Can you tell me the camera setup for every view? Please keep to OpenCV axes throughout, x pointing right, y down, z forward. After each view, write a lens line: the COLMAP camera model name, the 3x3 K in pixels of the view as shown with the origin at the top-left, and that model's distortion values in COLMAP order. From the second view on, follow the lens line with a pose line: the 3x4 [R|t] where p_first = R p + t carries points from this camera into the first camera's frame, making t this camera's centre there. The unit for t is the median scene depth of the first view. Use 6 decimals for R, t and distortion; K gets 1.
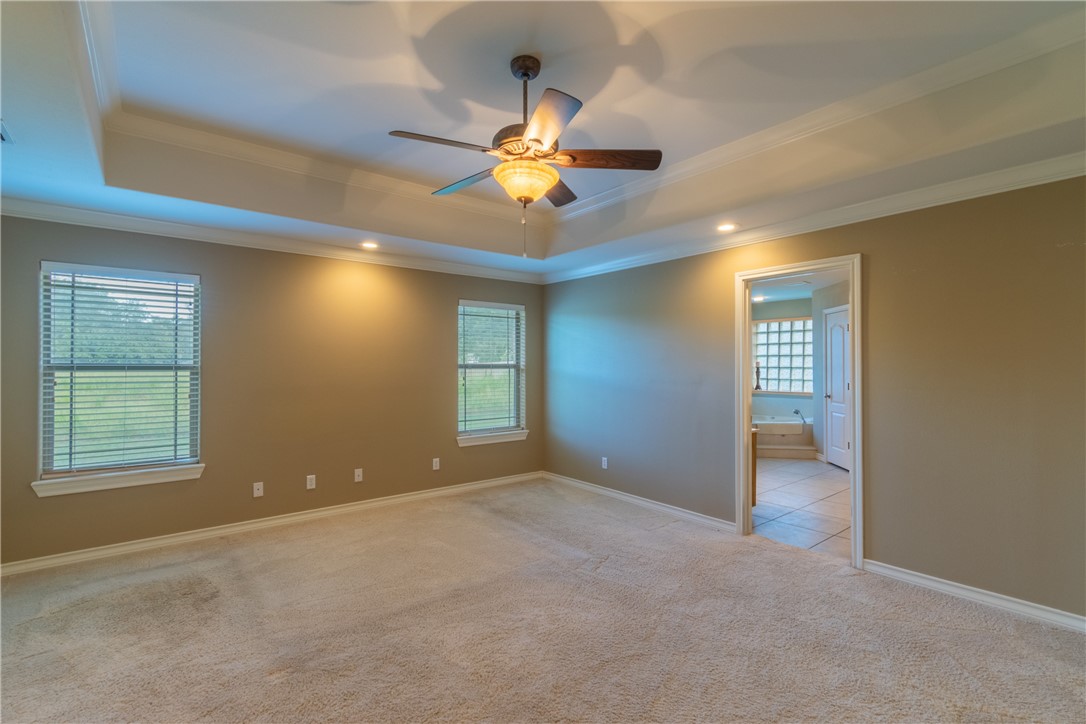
lens RADIAL K [[500.5, 0, 546.0], [0, 500.5, 366.8], [0, 0, 1]] dist [0.000137, -0.000792]
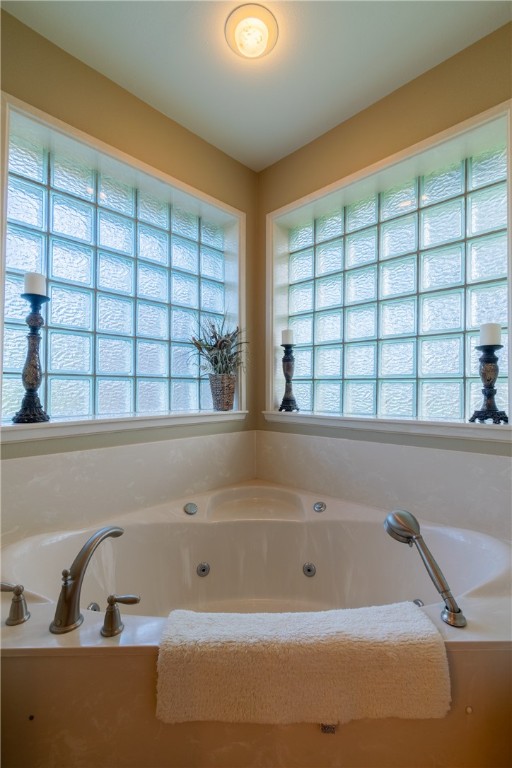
lens RADIAL K [[353.9, 0, 258.6], [0, 353.9, 386.2], [0, 0, 1]] dist [0.000137, -0.000792]
pose [[0.992304, -0.002500, 0.123799, 0.372962], [0.002320, 0.999996, 0.001597, 0.028633], [-0.123803, -0.001297, 0.992306, 0.758780]]
